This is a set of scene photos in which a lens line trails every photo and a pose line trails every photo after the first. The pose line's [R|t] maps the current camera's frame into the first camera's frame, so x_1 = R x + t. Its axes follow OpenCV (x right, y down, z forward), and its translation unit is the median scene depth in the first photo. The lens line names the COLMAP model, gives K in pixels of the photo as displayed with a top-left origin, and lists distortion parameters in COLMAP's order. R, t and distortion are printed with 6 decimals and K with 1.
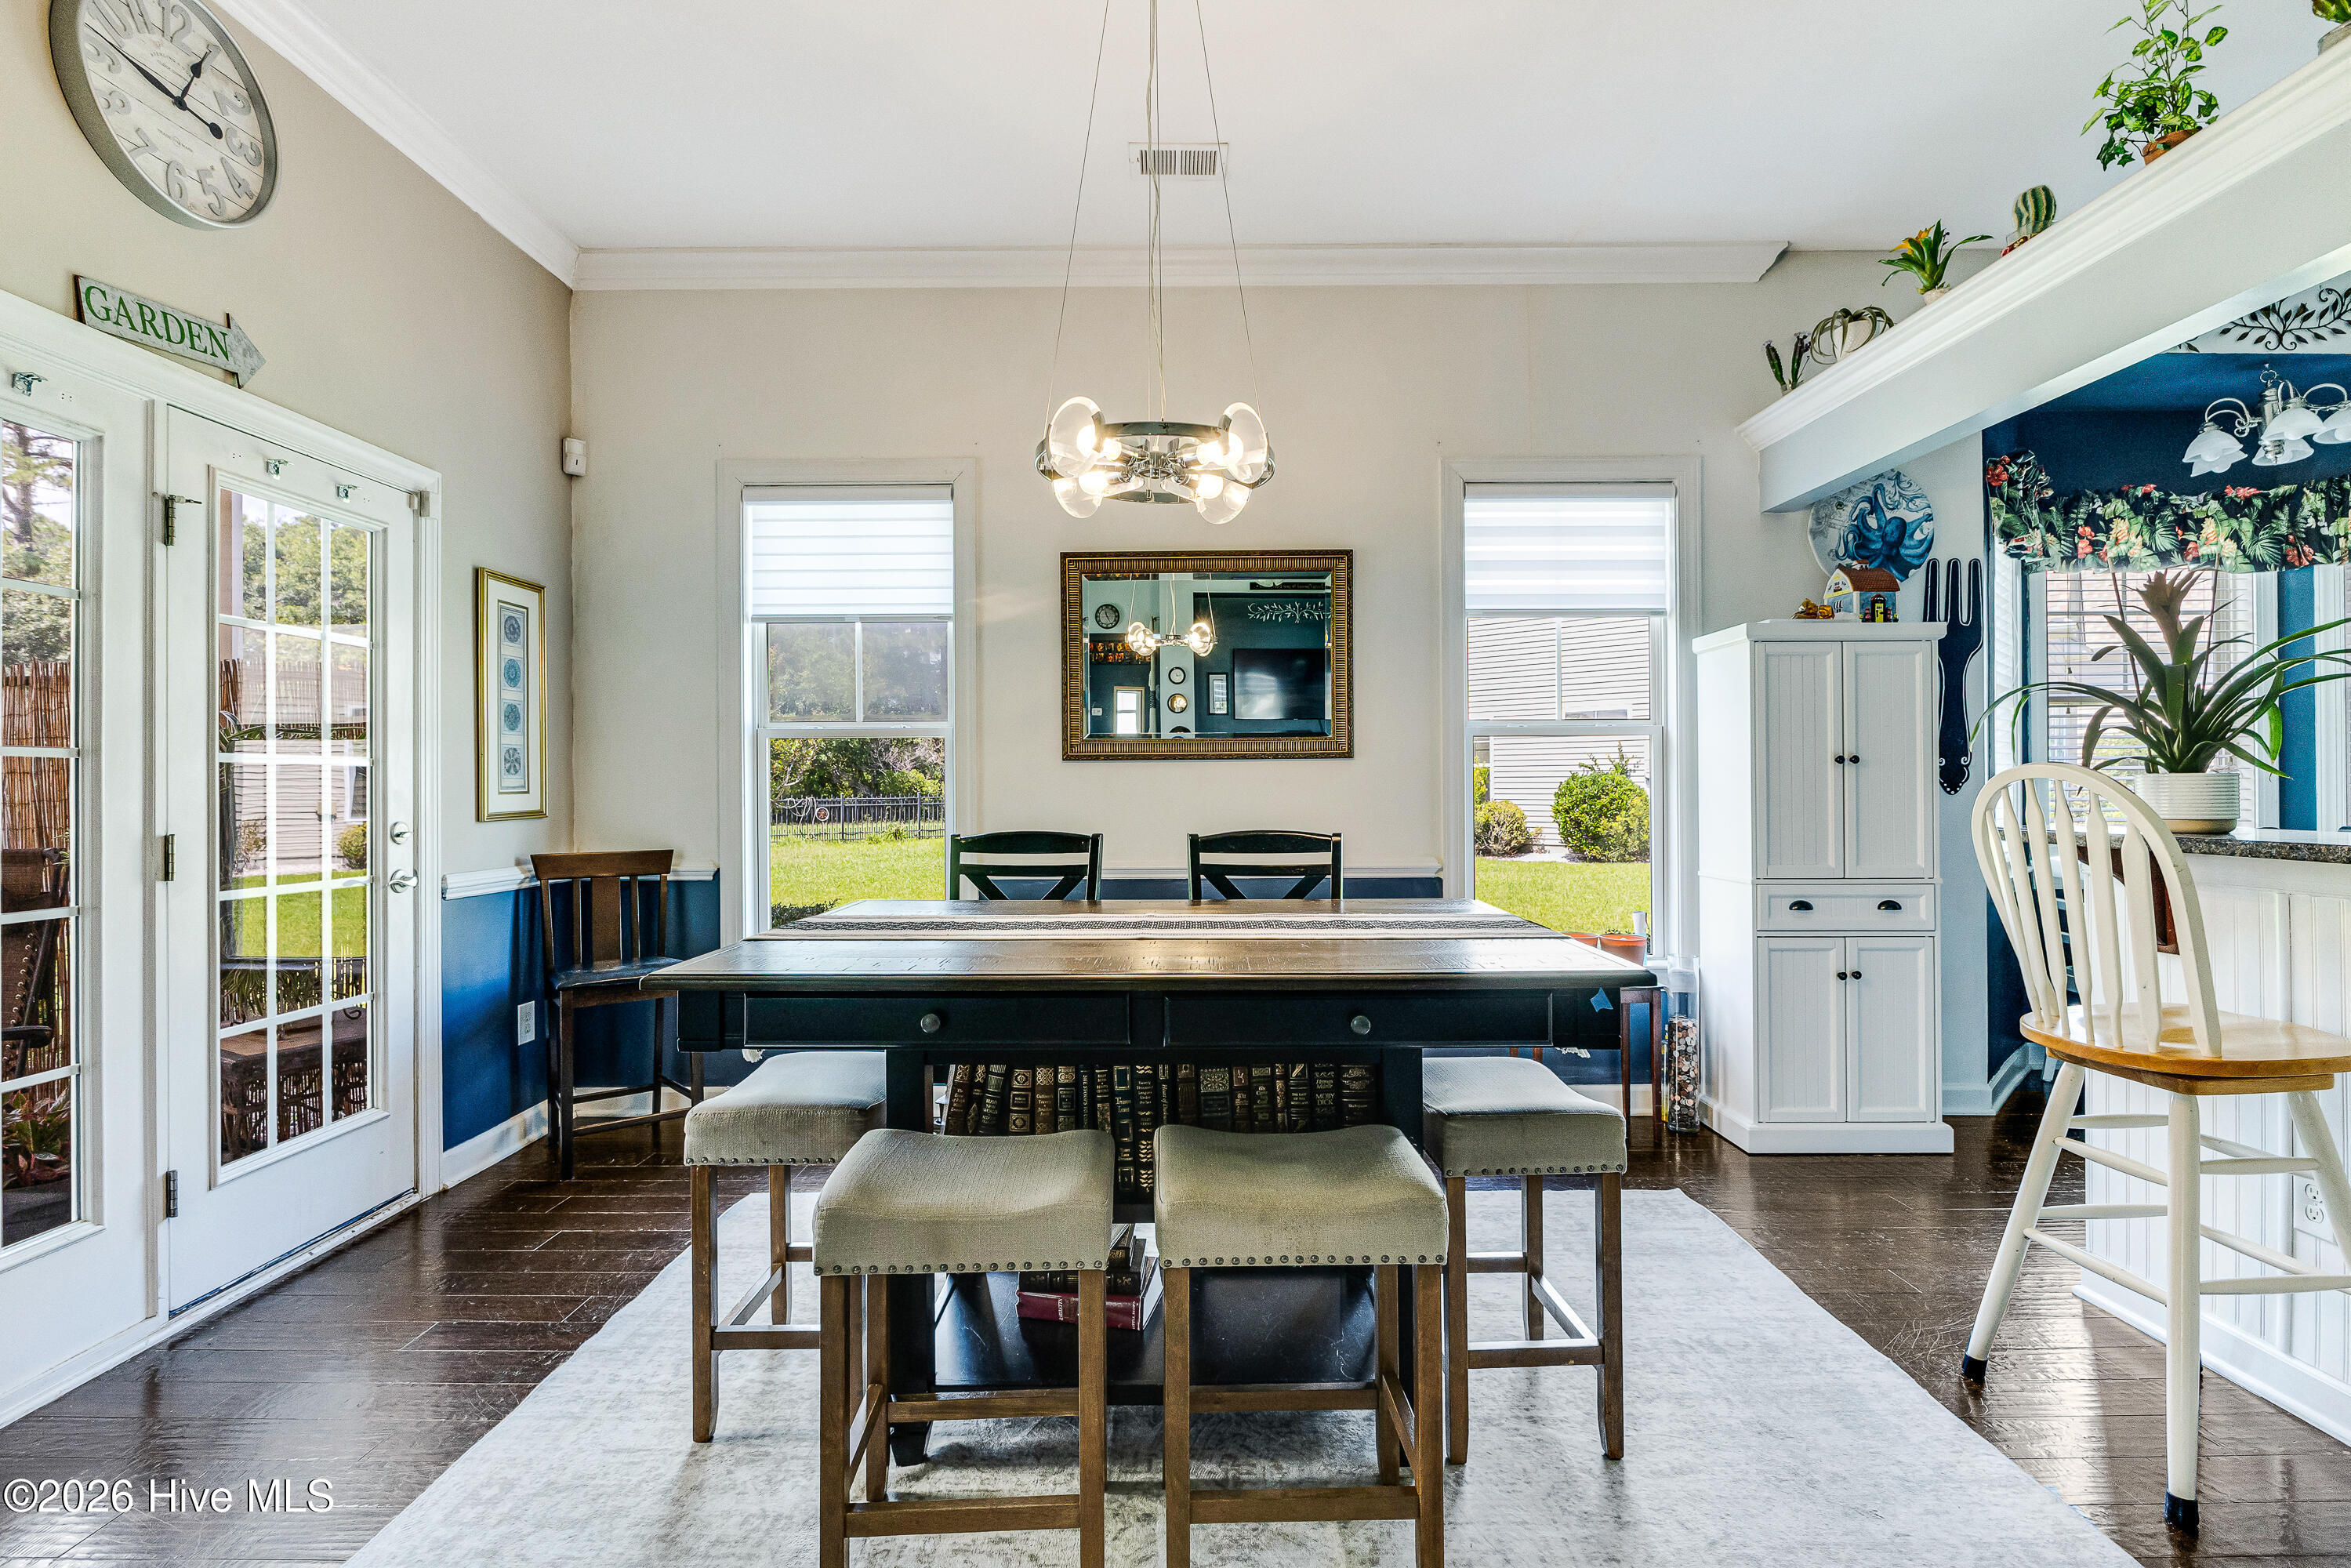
lens RADIAL K [[1083.1, 0, 1168.3], [0, 1083.1, 776.4], [0, 0, 1]] dist [0.011287, -0.008902]
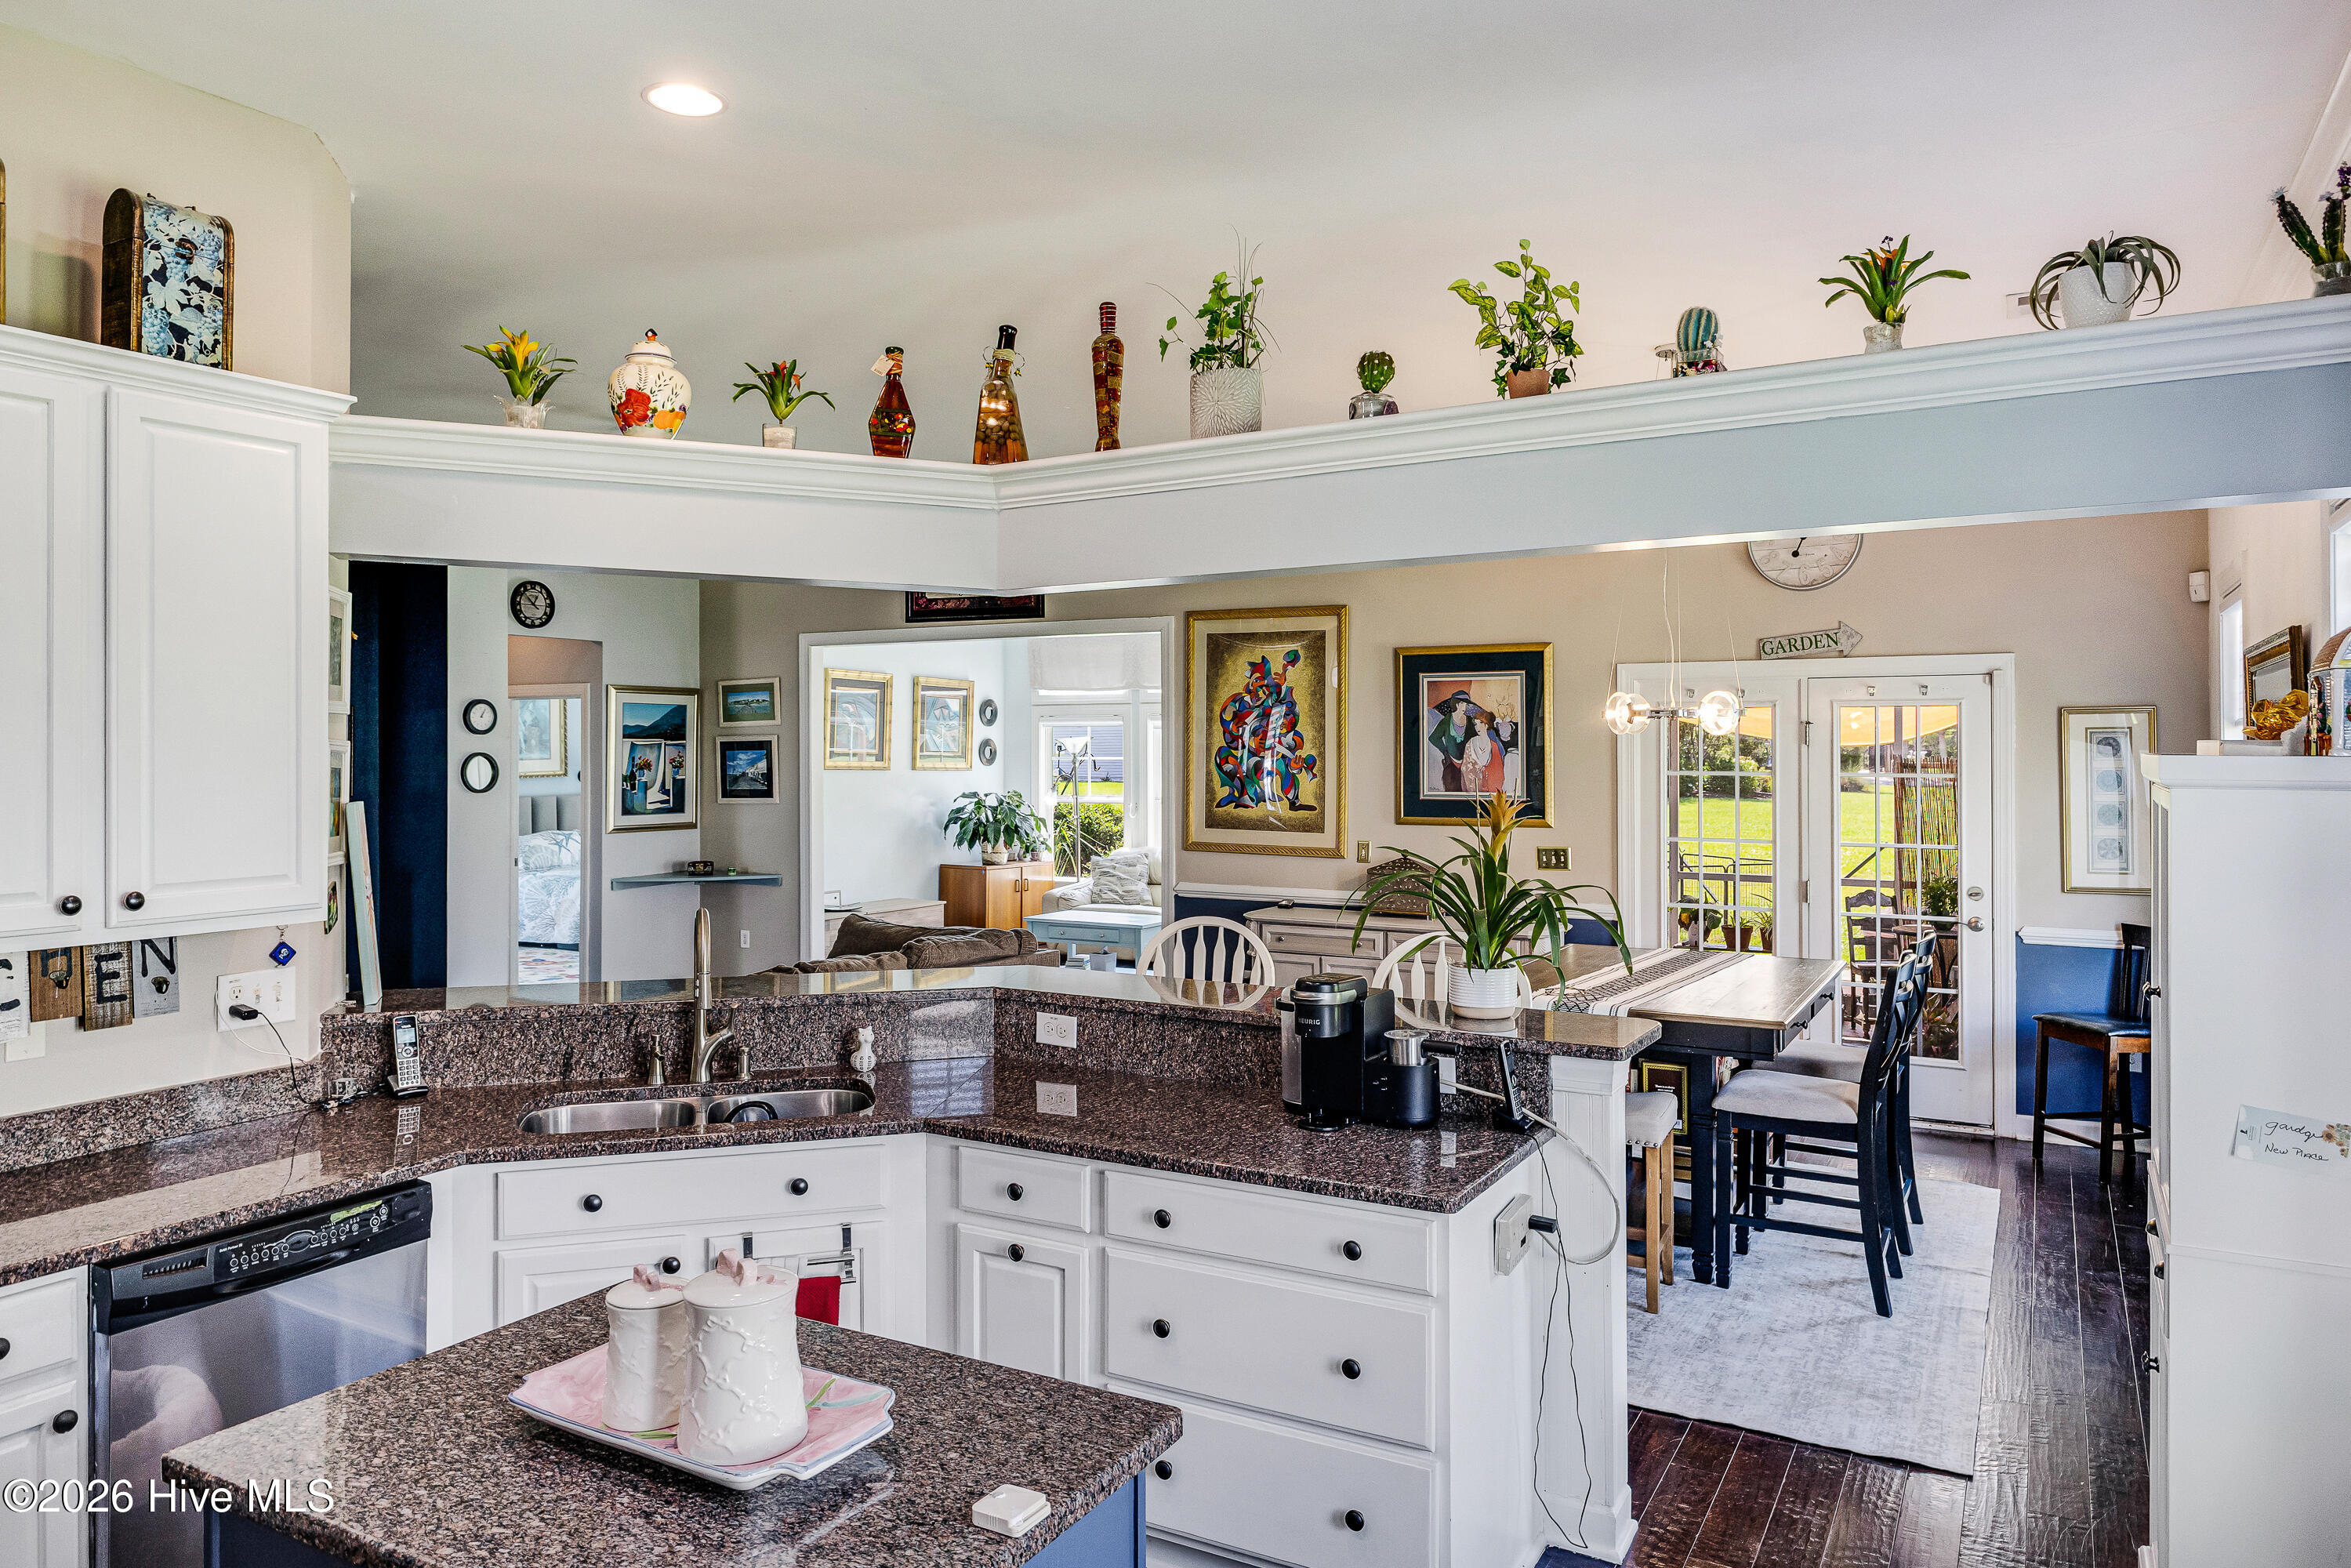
lens RADIAL K [[1526.2, 0, 1178.6], [0, 1526.2, 715.6], [0, 0, 1]] dist [-0.021222, 0.000232]
pose [[-0.480826, -0.014052, -0.876703, 1.610853], [0.008698, 0.999746, -0.020795, -0.153938], [0.876773, -0.017625, -0.480582, 0.951635]]
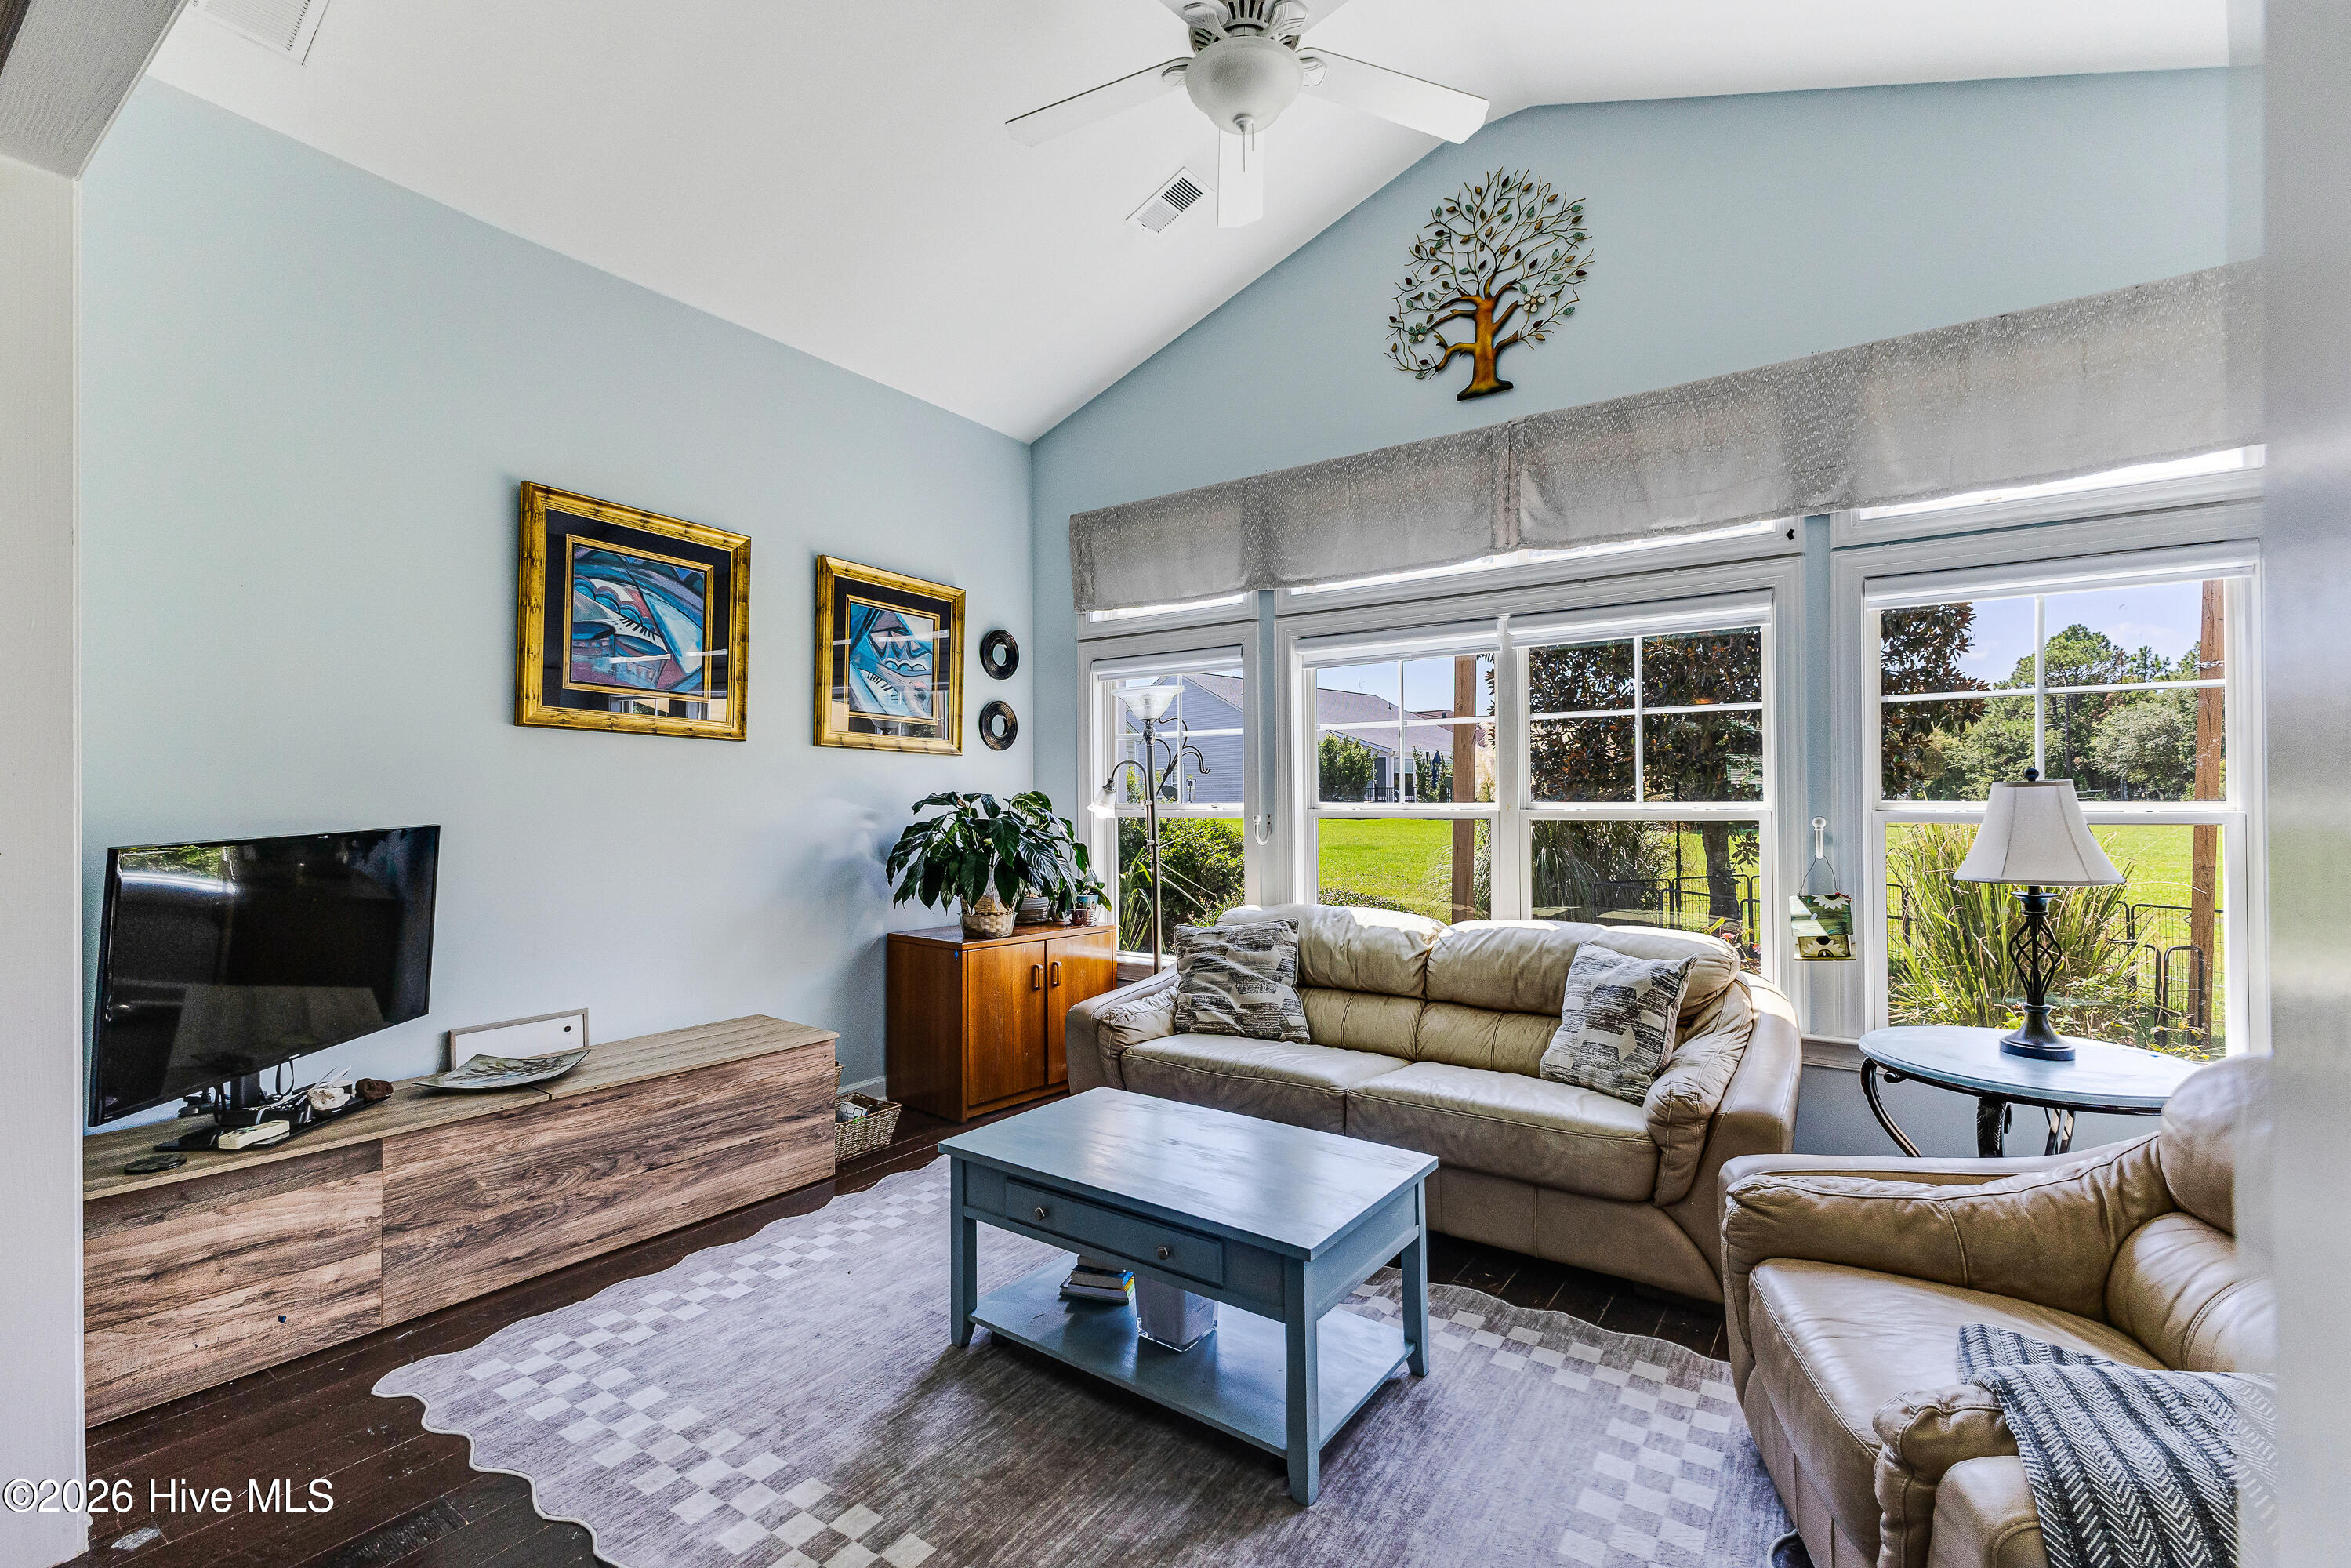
lens RADIAL K [[1022.4, 0, 1169.6], [0, 1022.4, 792.1], [0, 0, 1]] dist [0.007255, 0.000534]
pose [[-0.573338, -0.003245, -0.819313, -0.590212], [0.007756, 0.999926, -0.009387, -0.032344], [0.819282, -0.011737, -0.573270, -0.361096]]
